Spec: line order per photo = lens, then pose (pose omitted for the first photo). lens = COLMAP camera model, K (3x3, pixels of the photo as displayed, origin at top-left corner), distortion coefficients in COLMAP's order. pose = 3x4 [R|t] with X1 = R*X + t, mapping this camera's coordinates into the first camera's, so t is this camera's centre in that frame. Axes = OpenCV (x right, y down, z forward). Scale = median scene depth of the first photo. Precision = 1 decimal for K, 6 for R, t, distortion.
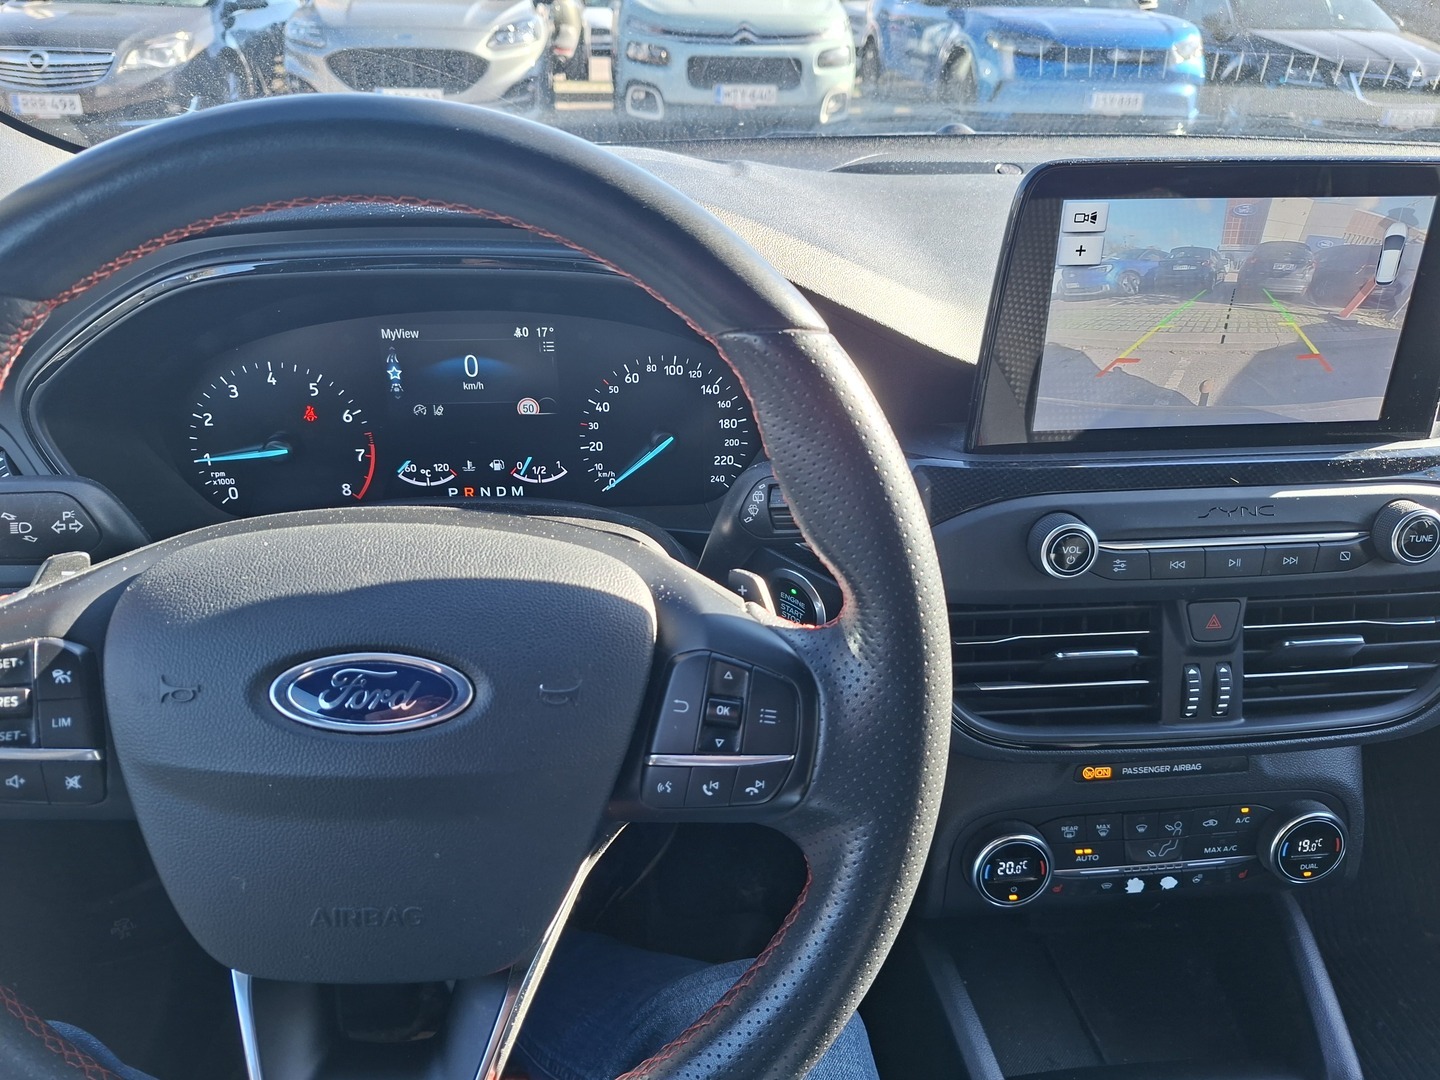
lens RADIAL K [[1020.8, 0, 753.8], [0, 1020.8, 543.7], [0, 0, 1]] dist [0.017304, -0.011614]
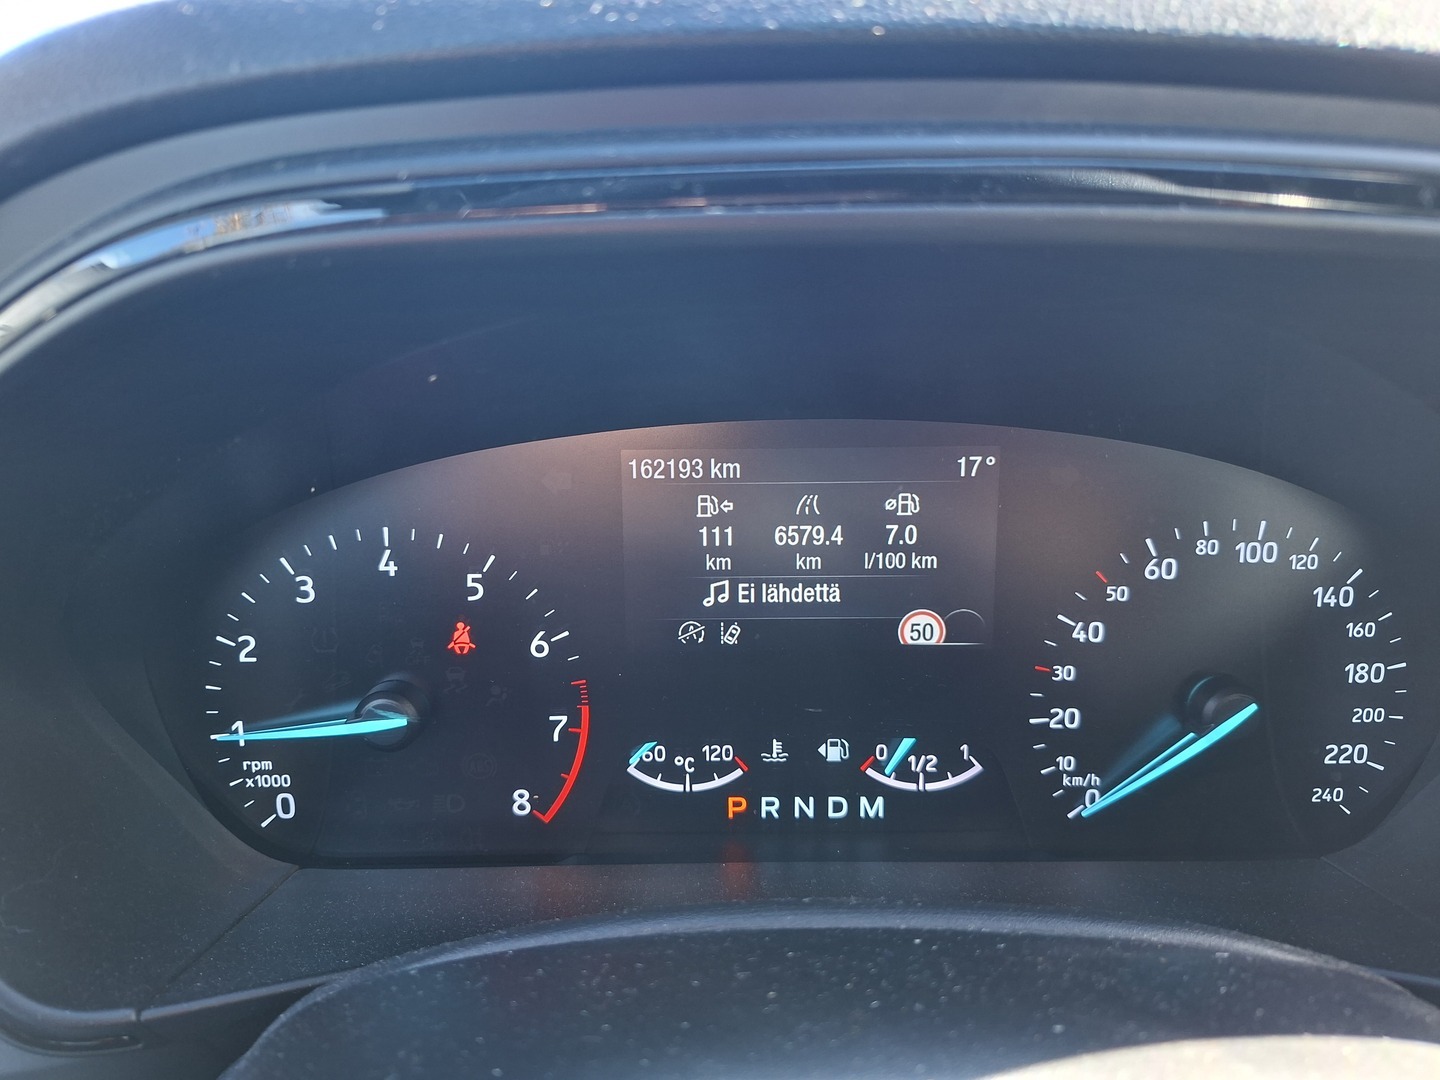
lens RADIAL K [[1020.8, 0, 718.9], [0, 1020.8, 538.7], [0, 0, 1]] dist [0.017304, -0.011614]
pose [[0.994112, 0.009566, -0.107935, -0.260223], [-0.029011, 0.983228, -0.180061, -0.088482], [0.104402, 0.182132, 0.977716, 0.536796]]
